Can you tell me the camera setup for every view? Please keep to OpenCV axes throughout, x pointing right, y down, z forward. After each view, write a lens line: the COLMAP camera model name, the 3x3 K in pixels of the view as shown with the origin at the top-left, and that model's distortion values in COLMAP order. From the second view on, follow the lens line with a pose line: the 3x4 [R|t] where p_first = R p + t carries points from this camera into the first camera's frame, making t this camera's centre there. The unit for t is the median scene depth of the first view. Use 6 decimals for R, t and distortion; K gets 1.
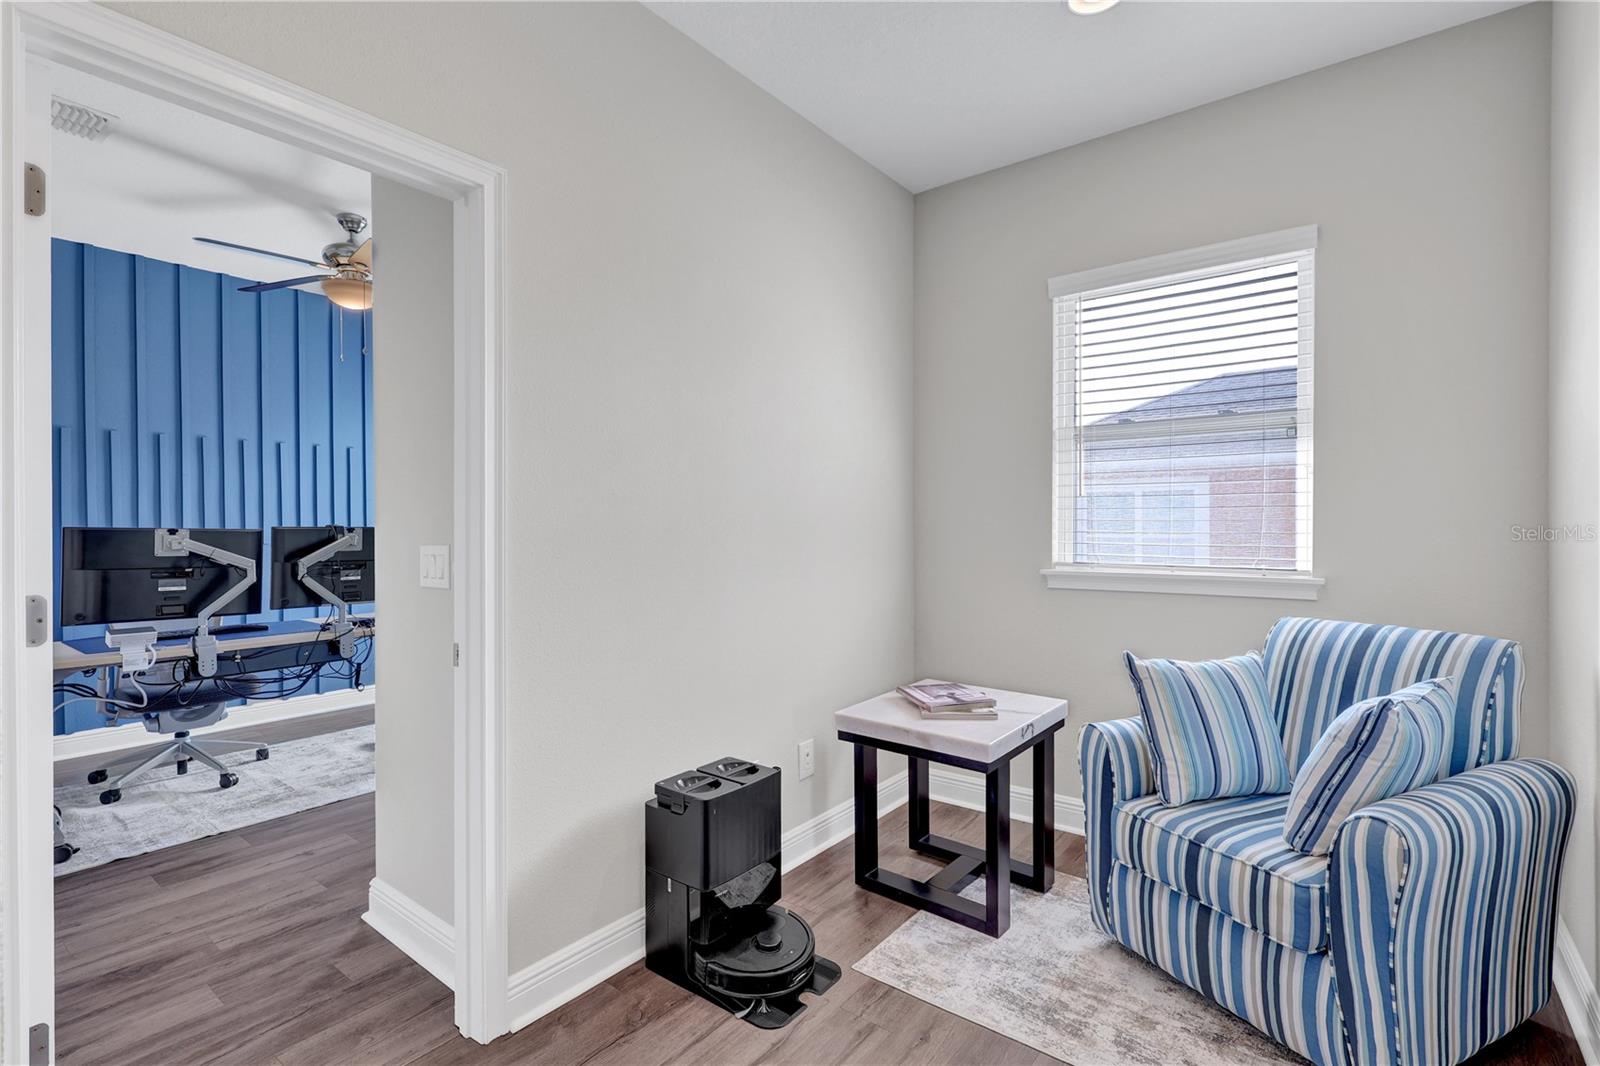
lens RADIAL K [[752.9, 0, 761.2], [0, 752.9, 528.1], [0, 0, 1]] dist [0.019988, 0.000431]
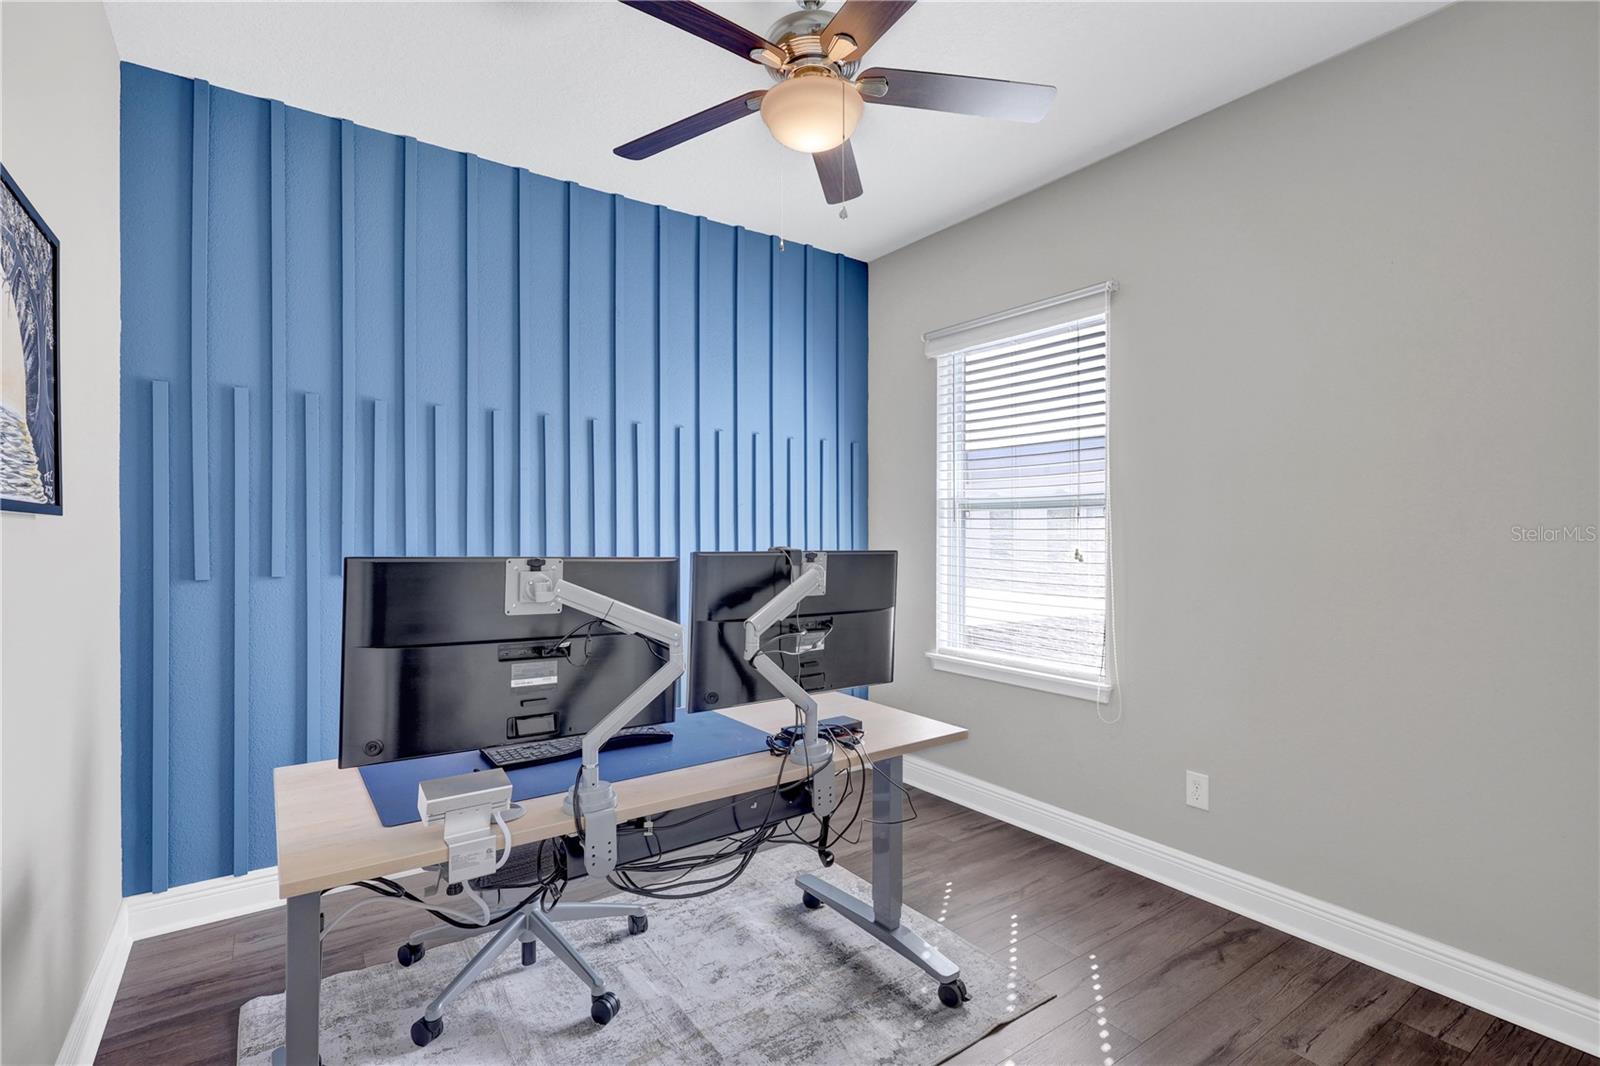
lens RADIAL K [[748.7, 0, 808.8], [0, 748.7, 526.5], [0, 0, 1]] dist [0.010940, 0.000107]
pose [[0.970329, -0.000896, -0.241785, -0.438106], [-0.002466, 0.999904, -0.013603, -0.012243], [0.241774, 0.013796, 0.970235, 0.518471]]
